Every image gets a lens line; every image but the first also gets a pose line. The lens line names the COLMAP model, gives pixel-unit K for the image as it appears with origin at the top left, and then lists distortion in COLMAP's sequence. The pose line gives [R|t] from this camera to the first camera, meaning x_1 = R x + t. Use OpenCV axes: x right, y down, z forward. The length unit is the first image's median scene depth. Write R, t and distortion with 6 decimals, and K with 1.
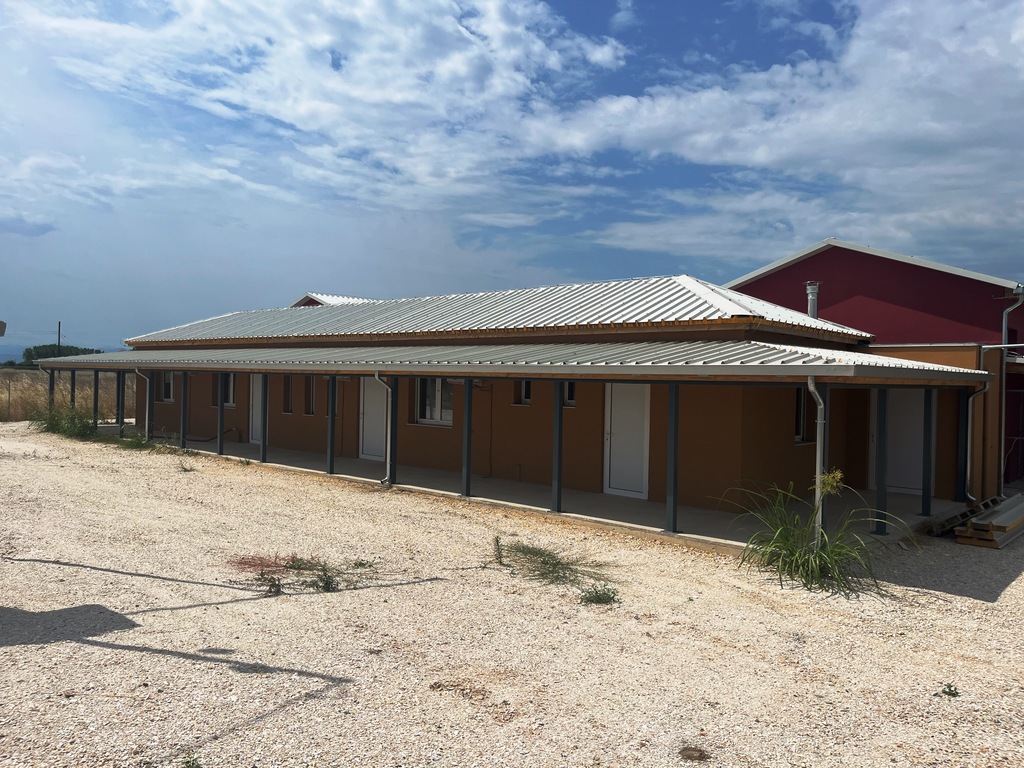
lens RADIAL K [[782.1, 0, 512.0], [0, 782.1, 384.0], [0, 0, 1]] dist [0.006222, 0.000737]
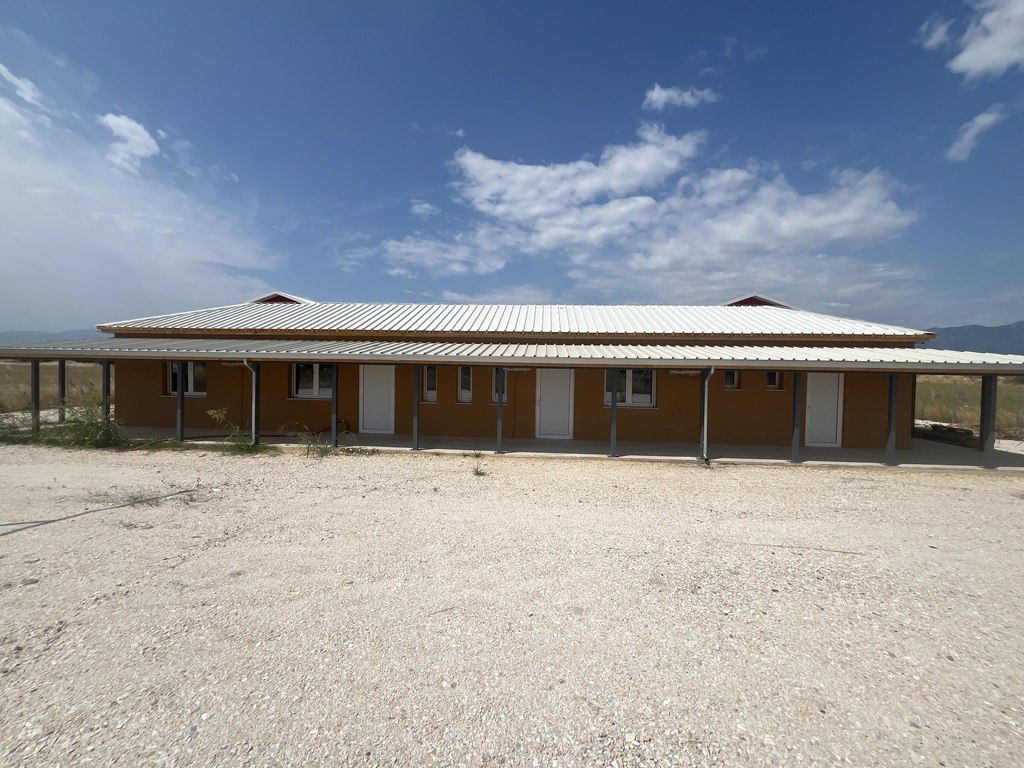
lens RADIAL K [[408.4, 0, 512.0], [0, 408.4, 384.0], [0, 0, 1]] dist [-0.032143, 0.000004]
pose [[0.797377, -0.030738, 0.602699, -0.389180], [0.001973, 0.998829, 0.048331, -0.009927], [-0.603479, -0.037349, 0.796504, 0.350882]]
